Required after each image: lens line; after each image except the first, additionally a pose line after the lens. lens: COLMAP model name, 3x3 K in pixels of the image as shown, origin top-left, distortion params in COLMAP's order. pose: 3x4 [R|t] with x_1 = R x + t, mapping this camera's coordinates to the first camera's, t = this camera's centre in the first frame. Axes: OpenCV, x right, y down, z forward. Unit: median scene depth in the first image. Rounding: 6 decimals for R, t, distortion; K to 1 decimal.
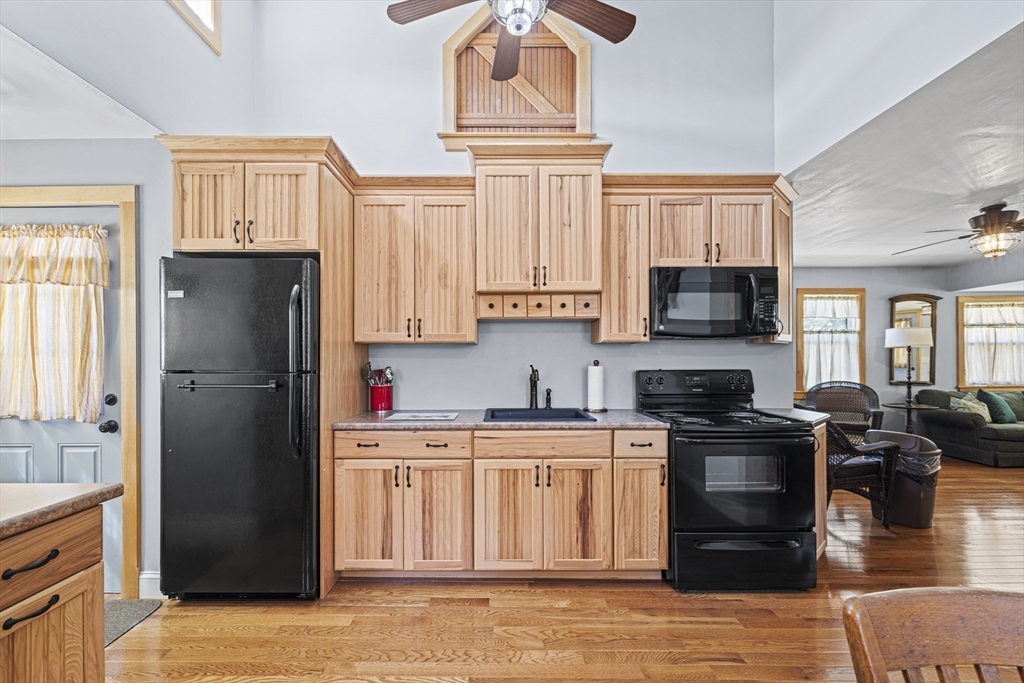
lens RADIAL K [[438.6, 0, 498.7], [0, 438.6, 357.5], [0, 0, 1]] dist [0.000270, 0.000050]
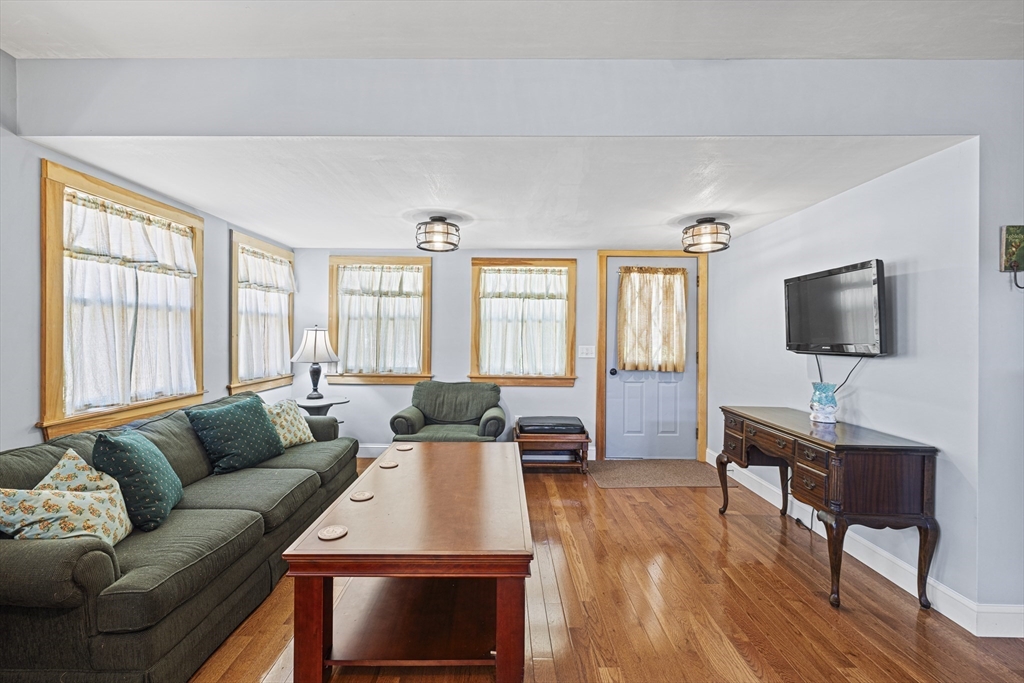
lens RADIAL K [[431.7, 0, 503.0], [0, 431.7, 335.3], [0, 0, 1]] dist [-0.002056, 0.000195]
pose [[-0.001326, 0.003503, 0.999993, 0.710459], [-0.006417, 0.999973, -0.003511, -0.003499], [-0.999979, -0.006422, -0.001303, 0.642433]]
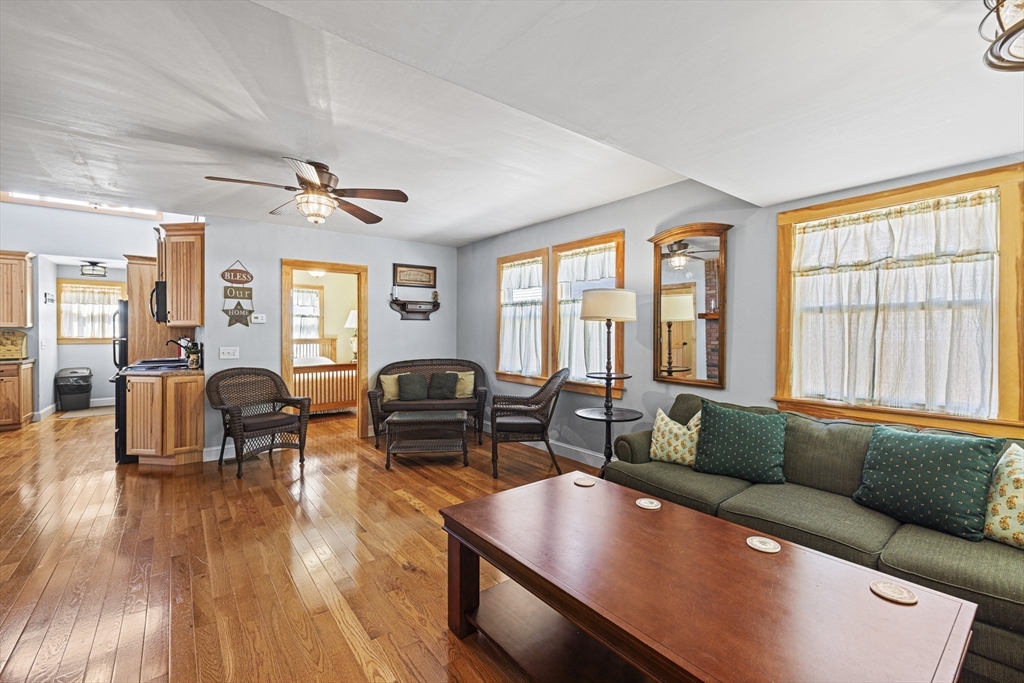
lens RADIAL K [[434.8, 0, 509.7], [0, 434.8, 323.9], [0, 0, 1]] dist [0.000913, 0.000324]
pose [[0.614840, -0.009046, -0.788600, 1.245238], [-0.002216, 0.999910, -0.013198, -0.009377], [0.788649, 0.009862, 0.614765, 0.466659]]
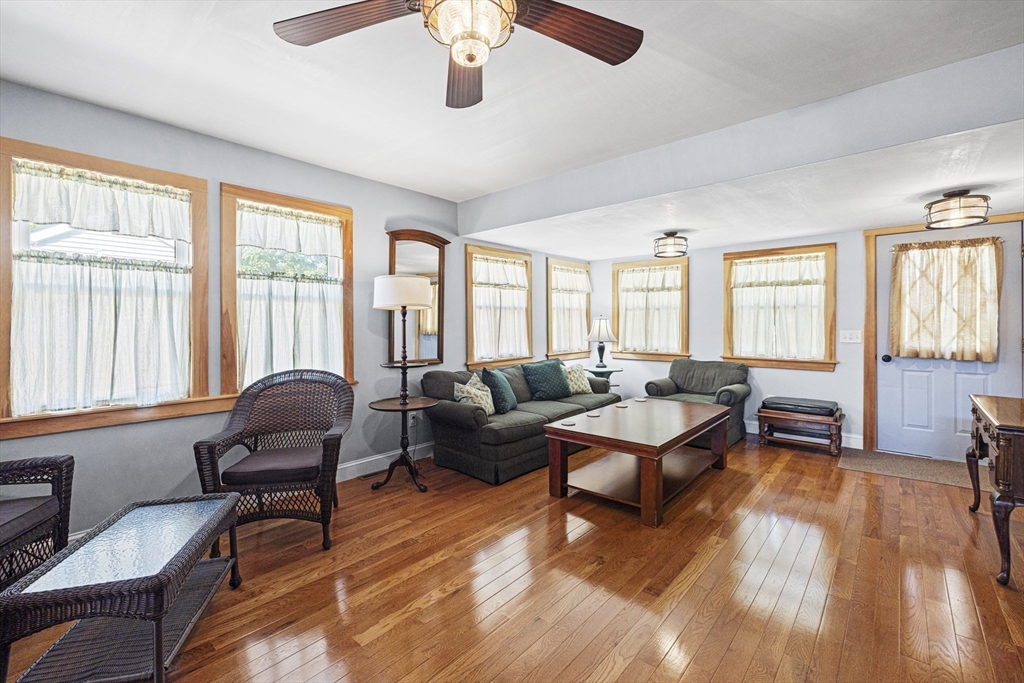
lens RADIAL K [[434.8, 0, 509.7], [0, 434.8, 323.9], [0, 0, 1]] dist [0.000913, 0.000324]
pose [[0.665717, -0.000704, 0.746204, 0.535637], [0.002184, 0.999997, -0.001005, -0.000670], [-0.746201, 0.002299, 0.665717, 0.445179]]
